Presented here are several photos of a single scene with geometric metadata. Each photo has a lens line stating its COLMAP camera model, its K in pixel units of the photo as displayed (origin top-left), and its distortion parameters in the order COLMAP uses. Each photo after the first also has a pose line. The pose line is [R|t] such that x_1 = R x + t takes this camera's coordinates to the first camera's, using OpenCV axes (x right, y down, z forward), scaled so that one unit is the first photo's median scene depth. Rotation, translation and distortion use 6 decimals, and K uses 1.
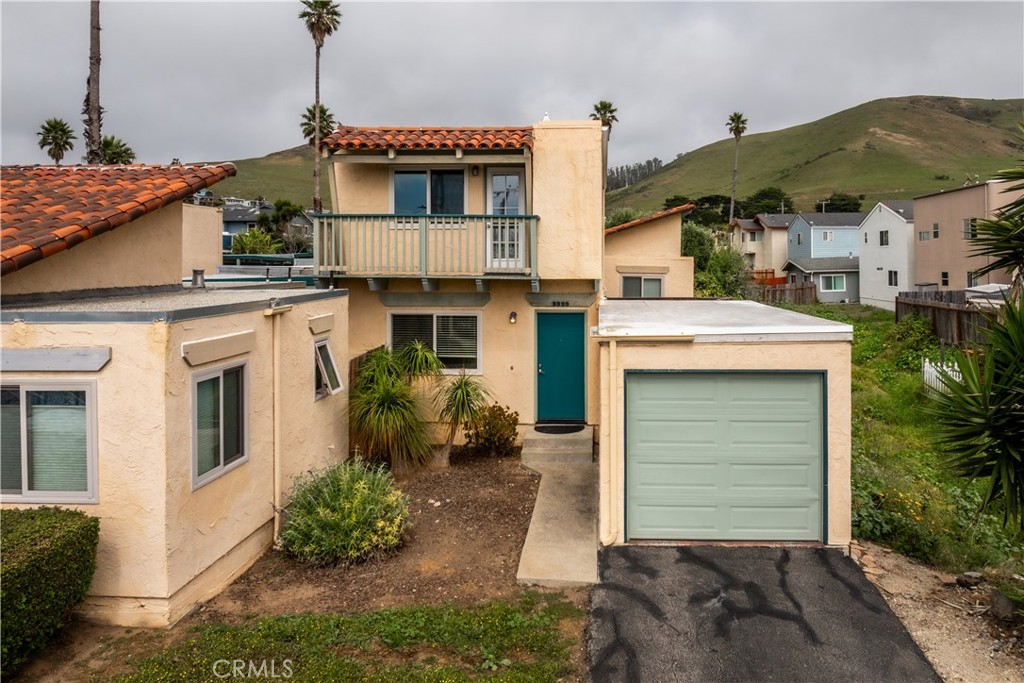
lens RADIAL K [[741.7, 0, 570.0], [0, 741.7, 257.4], [0, 0, 1]] dist [-0.024622, 0.004333]
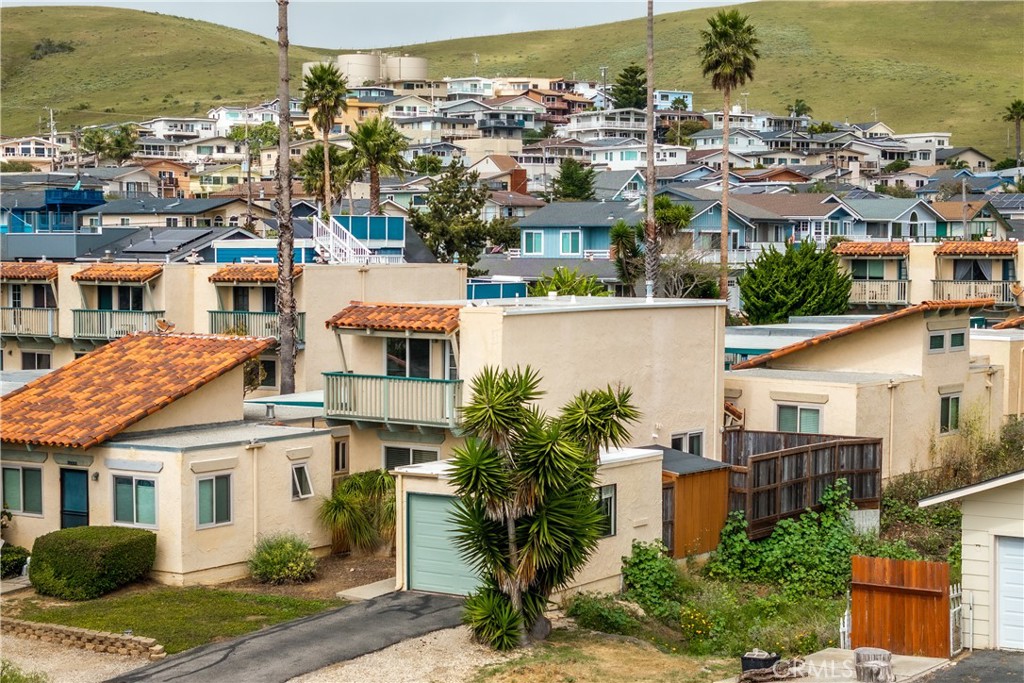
lens RADIAL K [[2056.4, 0, 512.0], [0, 2056.4, 341.5], [0, 0, 1]] dist [-0.095881, 2.071411]
pose [[0.843505, 0.028596, -0.536359, 2.042702], [0.001564, 0.998447, 0.055691, -0.334514], [0.537118, -0.047814, 0.842151, -2.082501]]
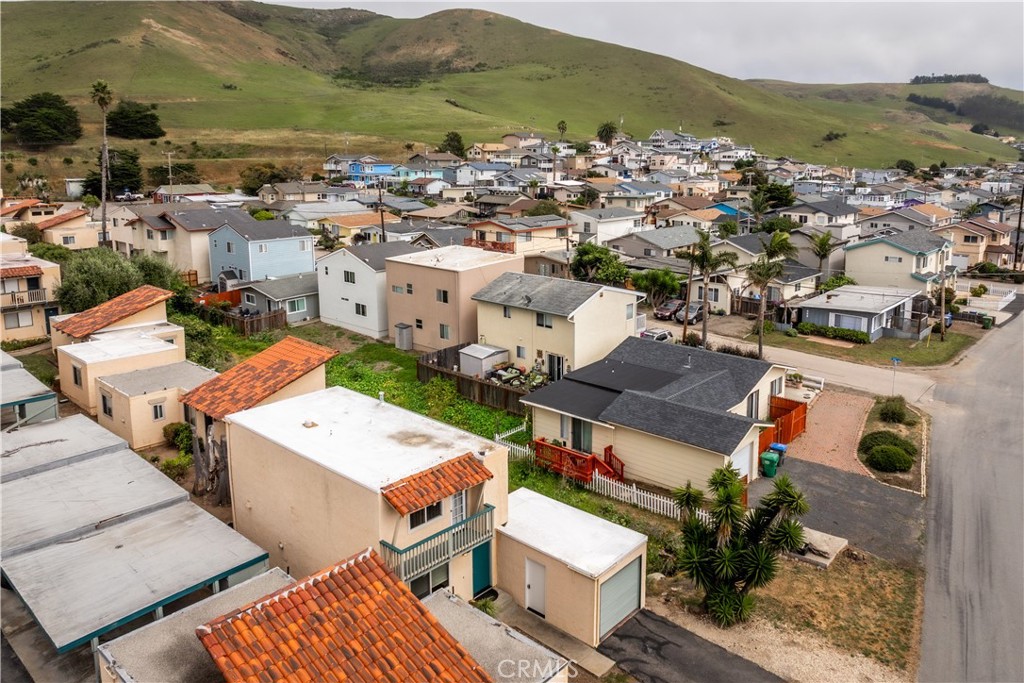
lens RADIAL K [[741.7, 0, 570.0], [0, 741.7, 257.4], [0, 0, 1]] dist [-0.024622, 0.004333]
pose [[0.602307, -0.109093, 0.790775, -1.406528], [-0.015198, 0.988871, 0.147997, -1.005657], [-0.798120, -0.101158, 0.593946, -0.269985]]
